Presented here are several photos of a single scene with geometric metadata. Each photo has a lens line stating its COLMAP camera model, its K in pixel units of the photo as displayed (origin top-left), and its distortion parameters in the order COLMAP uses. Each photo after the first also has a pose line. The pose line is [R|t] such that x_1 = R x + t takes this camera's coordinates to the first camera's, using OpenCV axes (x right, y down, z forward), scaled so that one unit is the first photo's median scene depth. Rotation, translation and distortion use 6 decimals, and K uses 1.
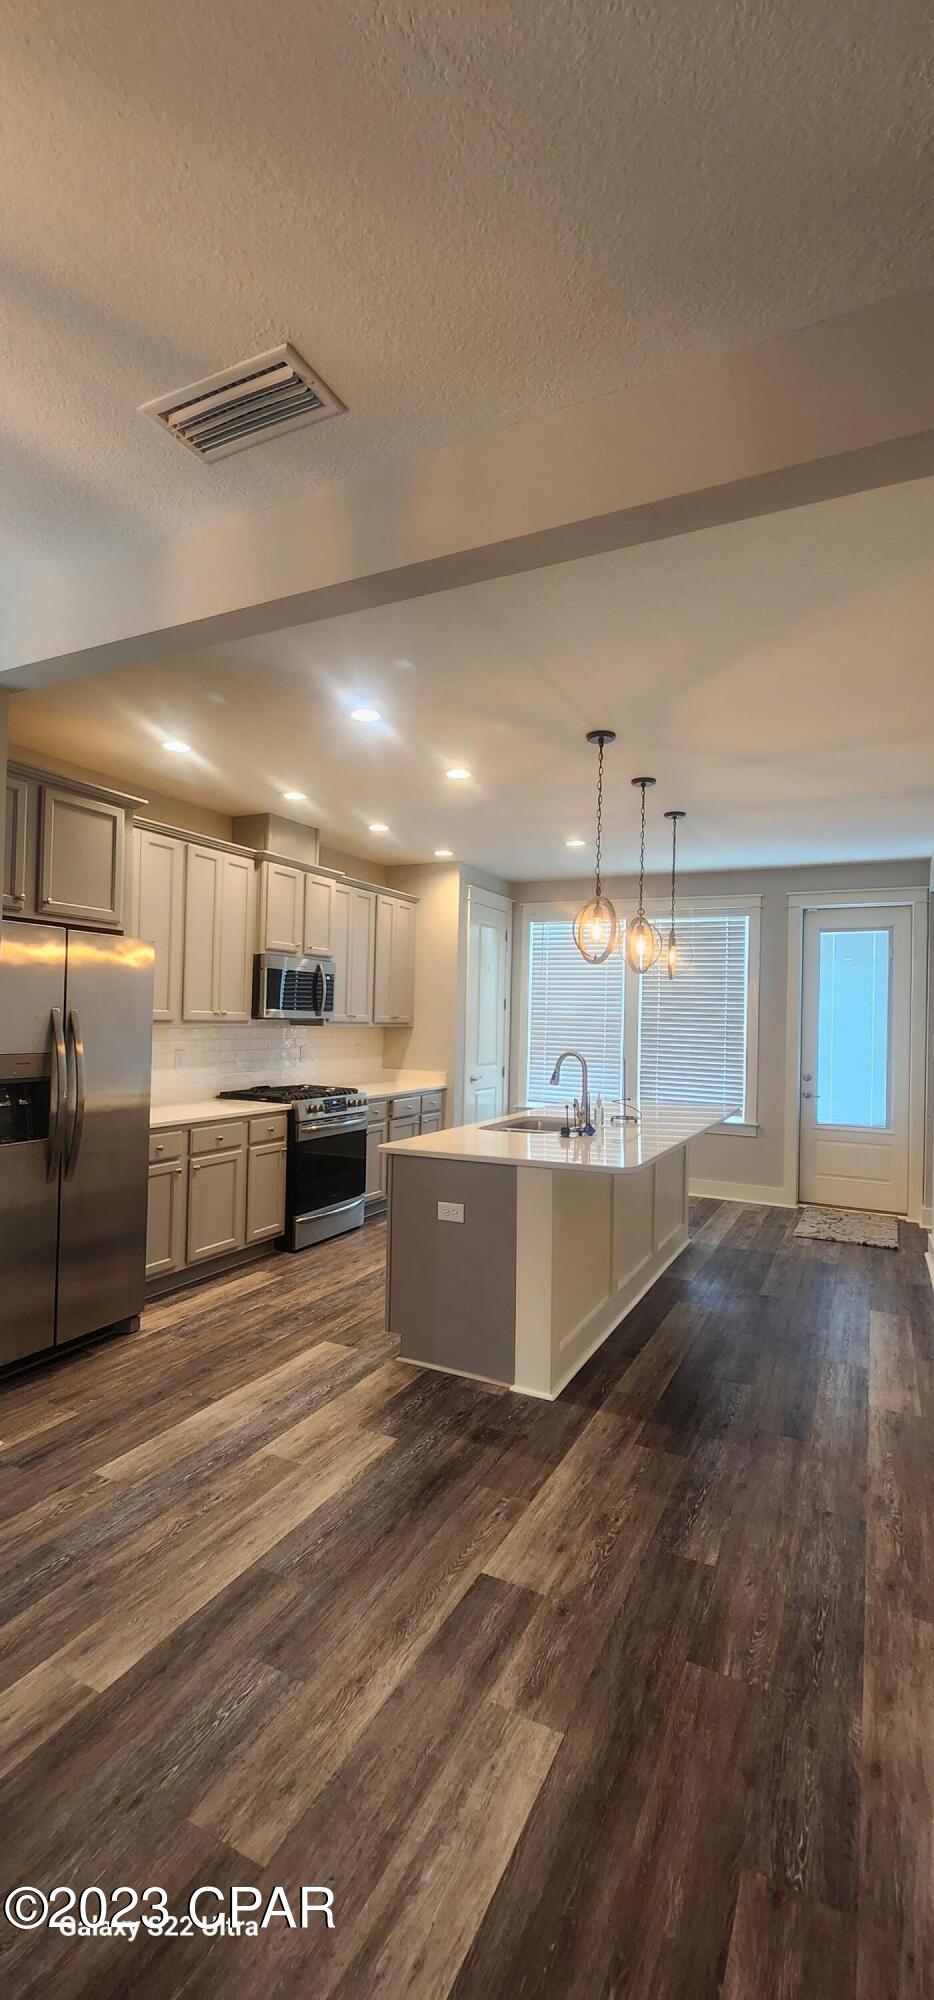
lens RADIAL K [[843.7, 0, 467.0], [0, 843.7, 1000.0], [0, 0, 1]] dist [0.022653, 0.000047]
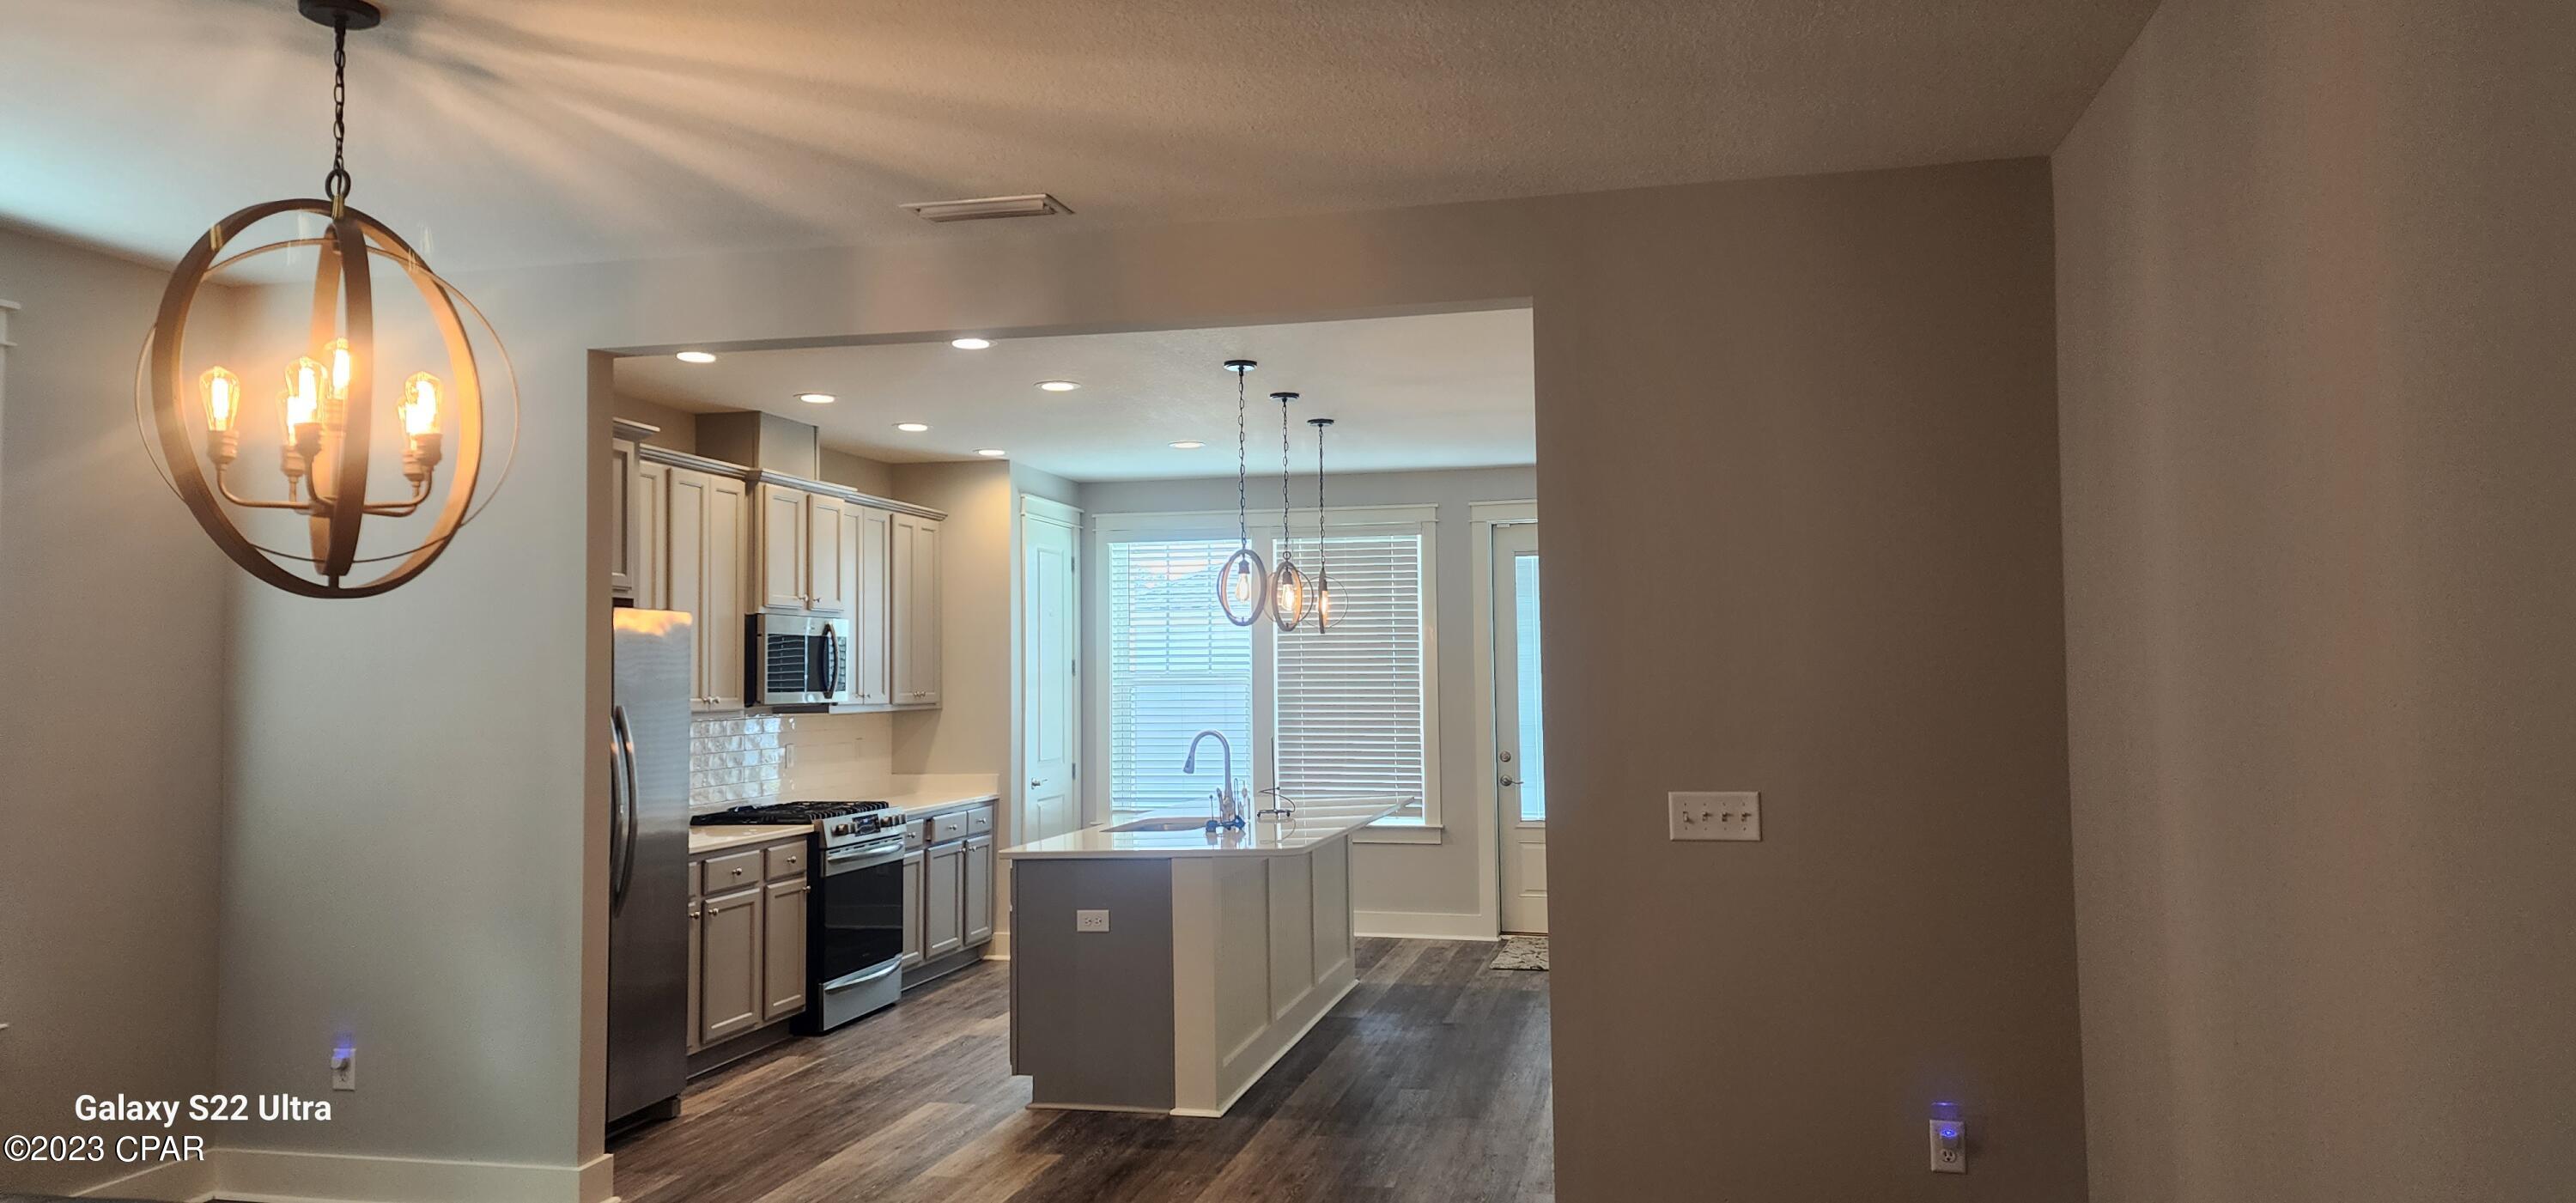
lens RADIAL K [[1545.4, 0, 1288.0], [0, 1545.4, 601.5], [0, 0, 1]] dist [0.140587, 0.000097]
pose [[0.974366, -0.023999, 0.223684, -0.107992], [0.030754, 0.999169, -0.026765, -0.016583], [-0.222856, 0.032959, 0.974294, -0.378868]]
